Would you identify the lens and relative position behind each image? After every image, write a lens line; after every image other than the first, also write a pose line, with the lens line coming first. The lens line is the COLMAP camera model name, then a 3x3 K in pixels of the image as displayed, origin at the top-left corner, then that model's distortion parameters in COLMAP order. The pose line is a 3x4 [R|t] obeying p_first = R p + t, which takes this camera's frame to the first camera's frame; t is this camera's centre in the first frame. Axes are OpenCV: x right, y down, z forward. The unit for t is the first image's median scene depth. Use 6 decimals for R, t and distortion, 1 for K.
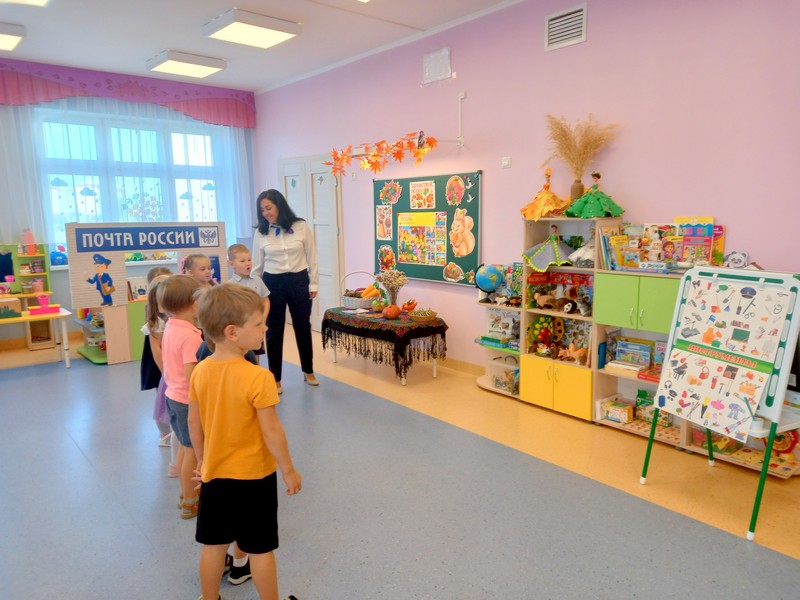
lens RADIAL K [[576.0, 0, 400.0], [0, 576.0, 300.0], [0, 0, 1]] dist [0.074672, -0.002864]
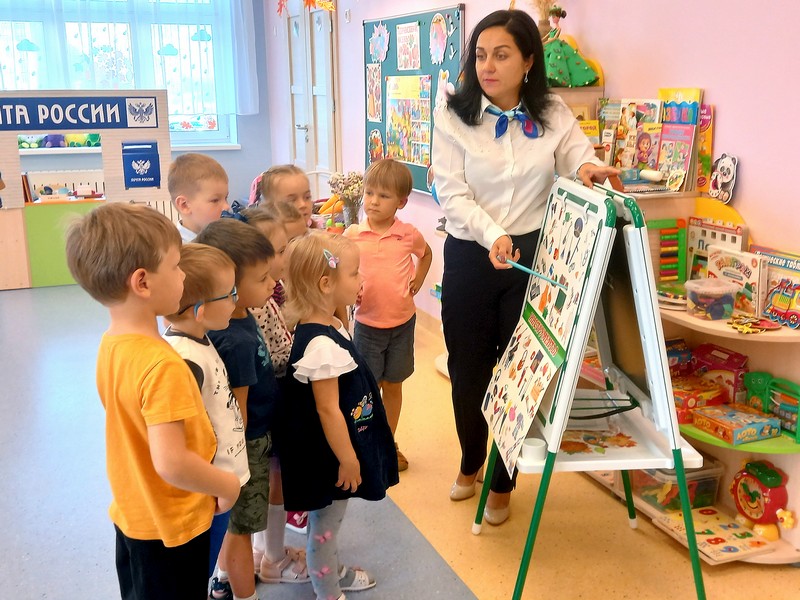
lens RADIAL K [[953.2, 0, 400.0], [0, 953.2, 300.0], [0, 0, 1]] dist [0.096870, -0.040828]
pose [[0.945770, 0.072339, -0.316679, 0.350808], [-0.045259, 0.994724, 0.092059, -0.009581], [0.321667, -0.072734, 0.944055, 0.027837]]
